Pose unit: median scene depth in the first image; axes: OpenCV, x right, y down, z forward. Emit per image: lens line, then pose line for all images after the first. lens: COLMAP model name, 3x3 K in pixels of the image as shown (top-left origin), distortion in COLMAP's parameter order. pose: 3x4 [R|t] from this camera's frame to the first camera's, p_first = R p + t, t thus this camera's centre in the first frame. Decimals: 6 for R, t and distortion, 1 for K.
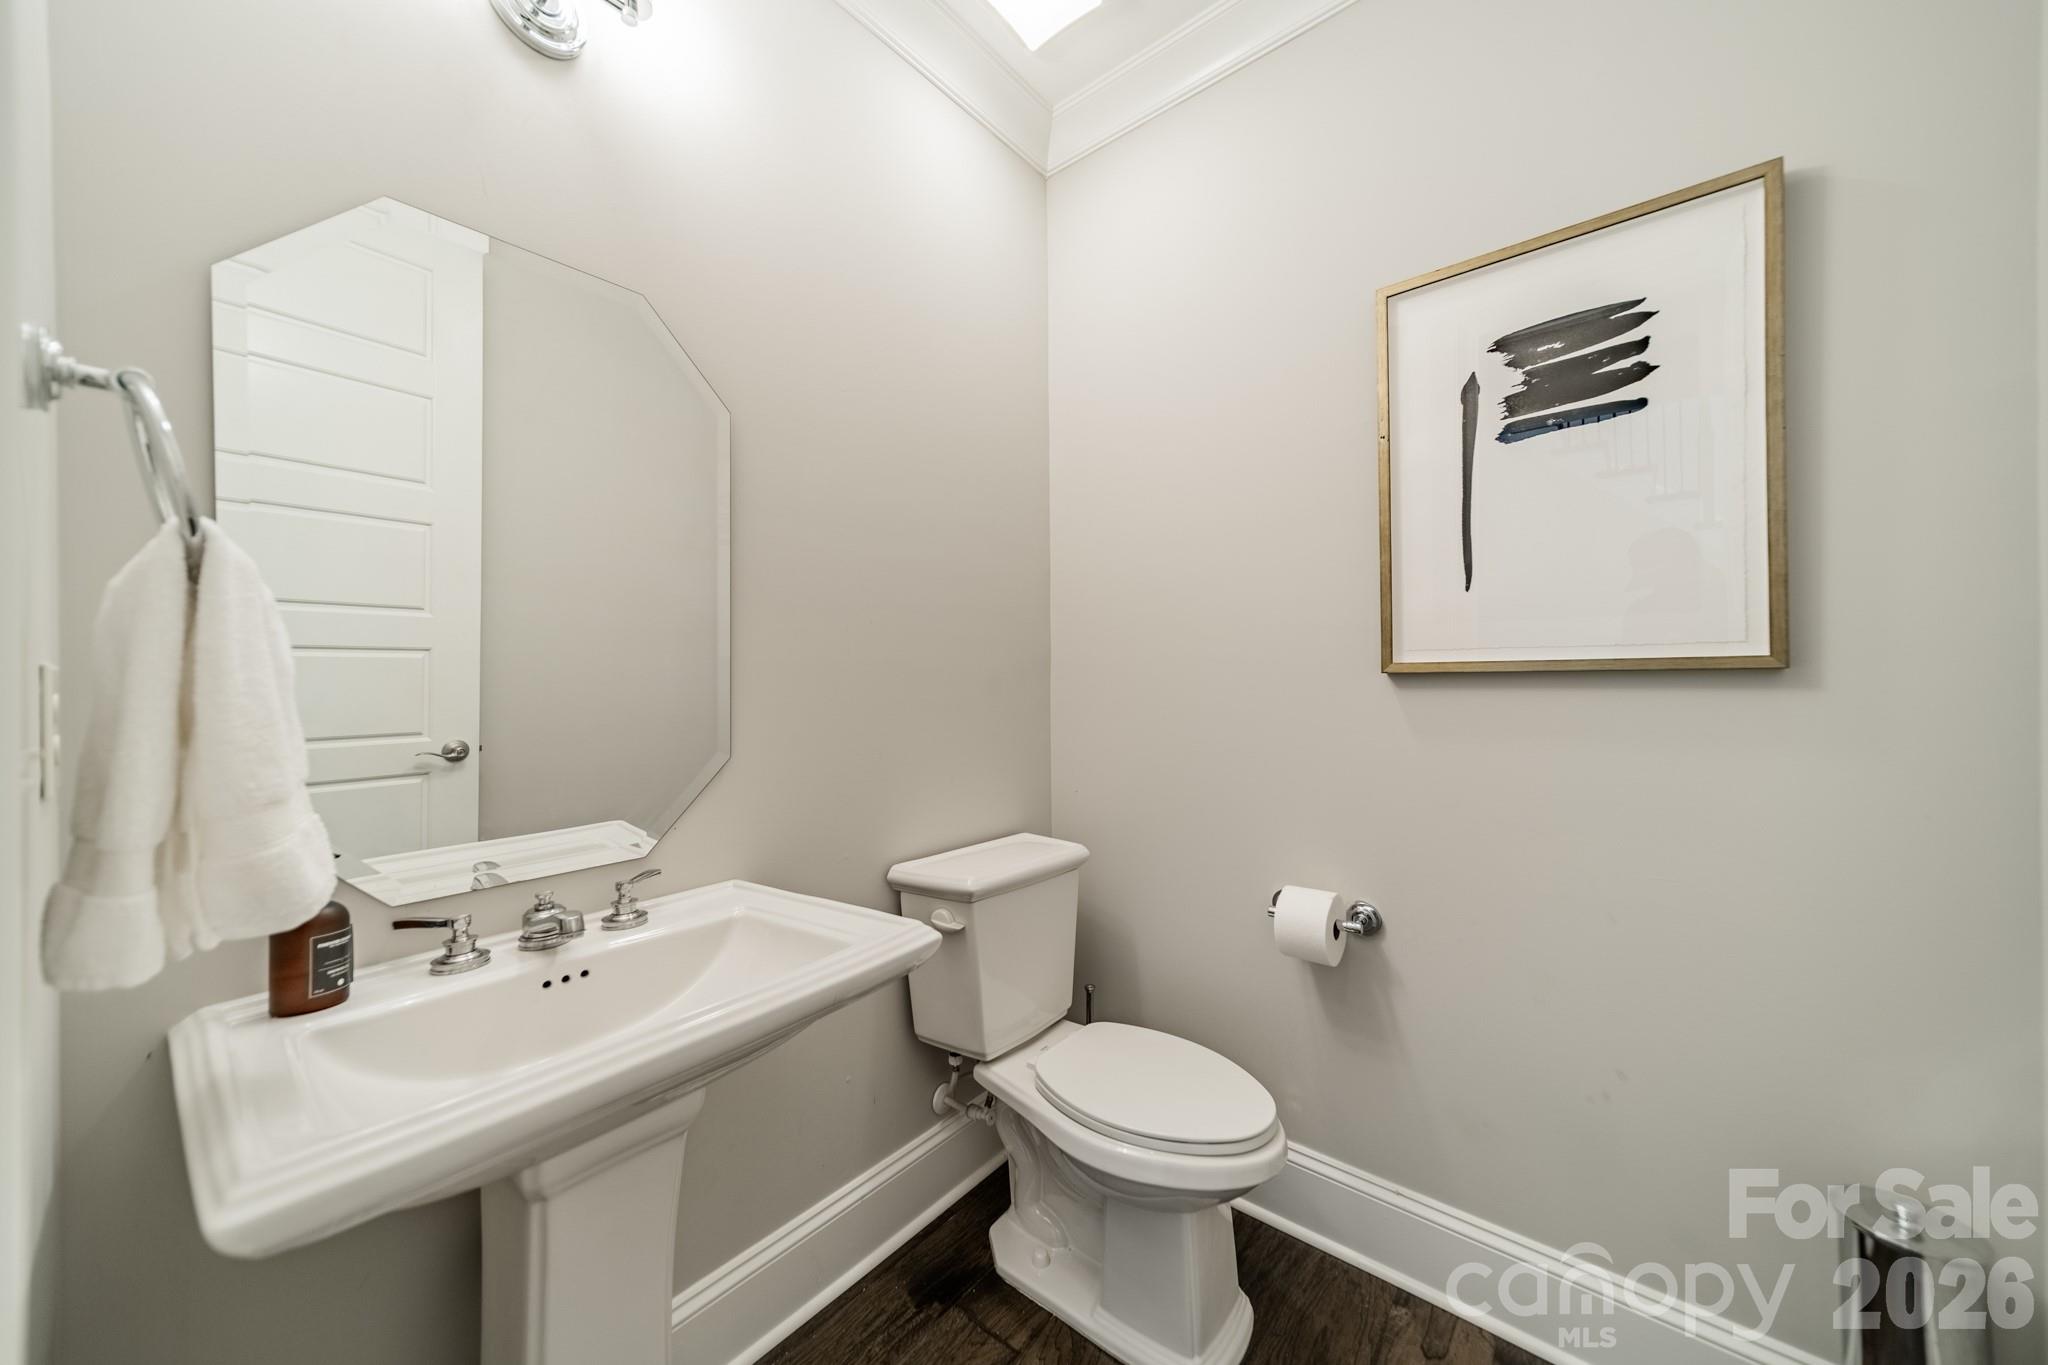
lens RADIAL K [[724.7, 0, 1023.2], [0, 724.7, 678.9], [0, 0, 1]] dist [0.005954, 0.000157]
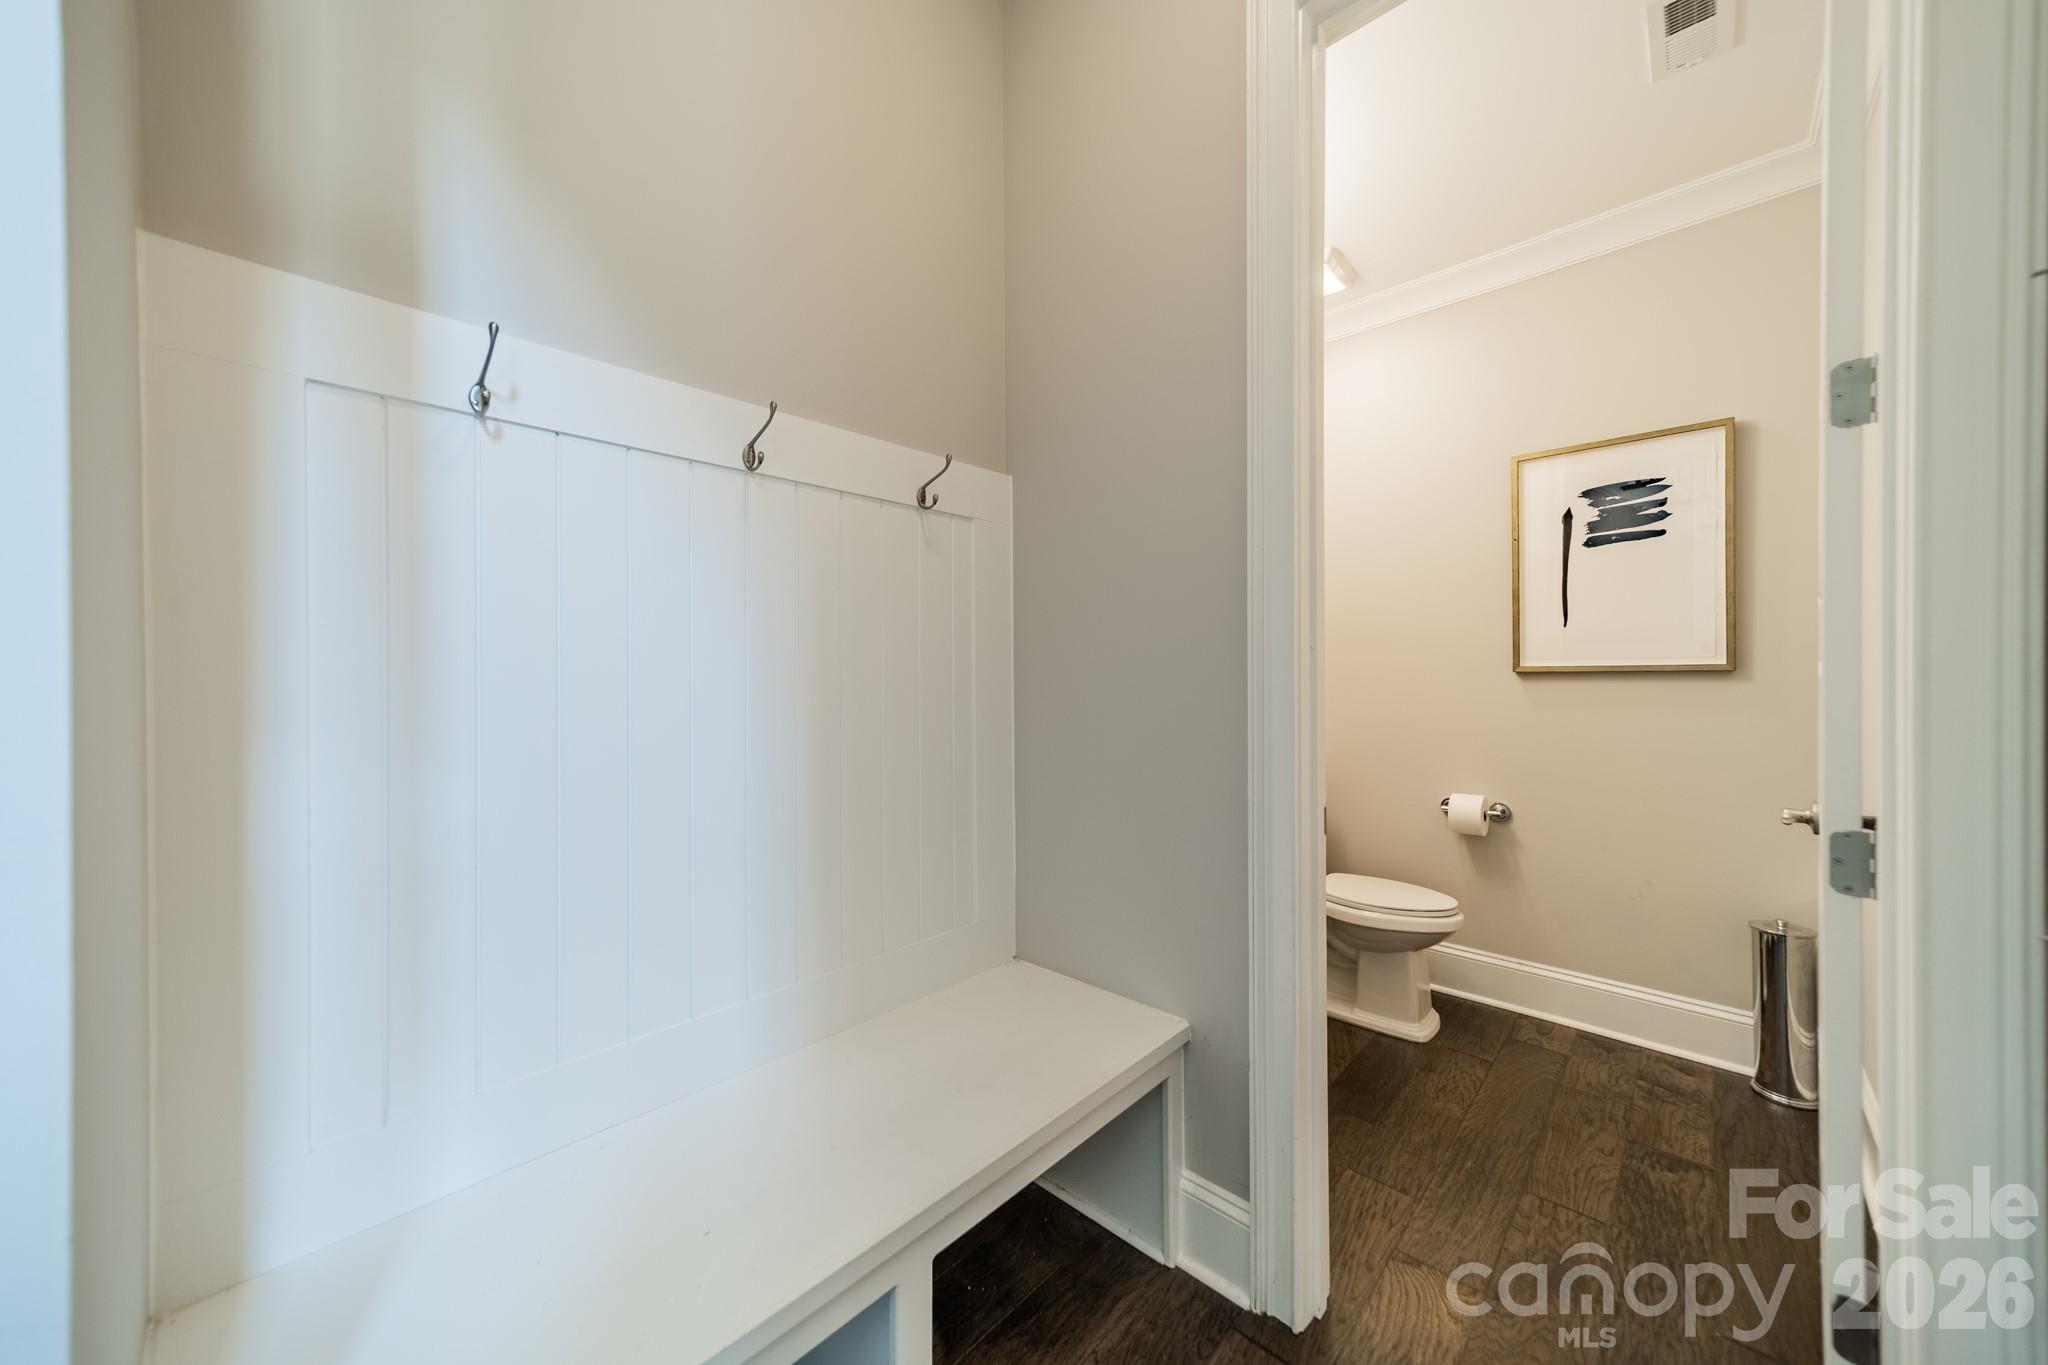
lens RADIAL K [[724.7, 0, 1025.1], [0, 724.7, 681.4], [0, 0, 1]] dist [0.005954, 0.000157]
pose [[0.997736, 0.001274, -0.067235, -0.634707], [-0.000501, 0.999934, 0.011509, -0.005565], [0.067245, -0.011449, 0.997671, -0.937889]]
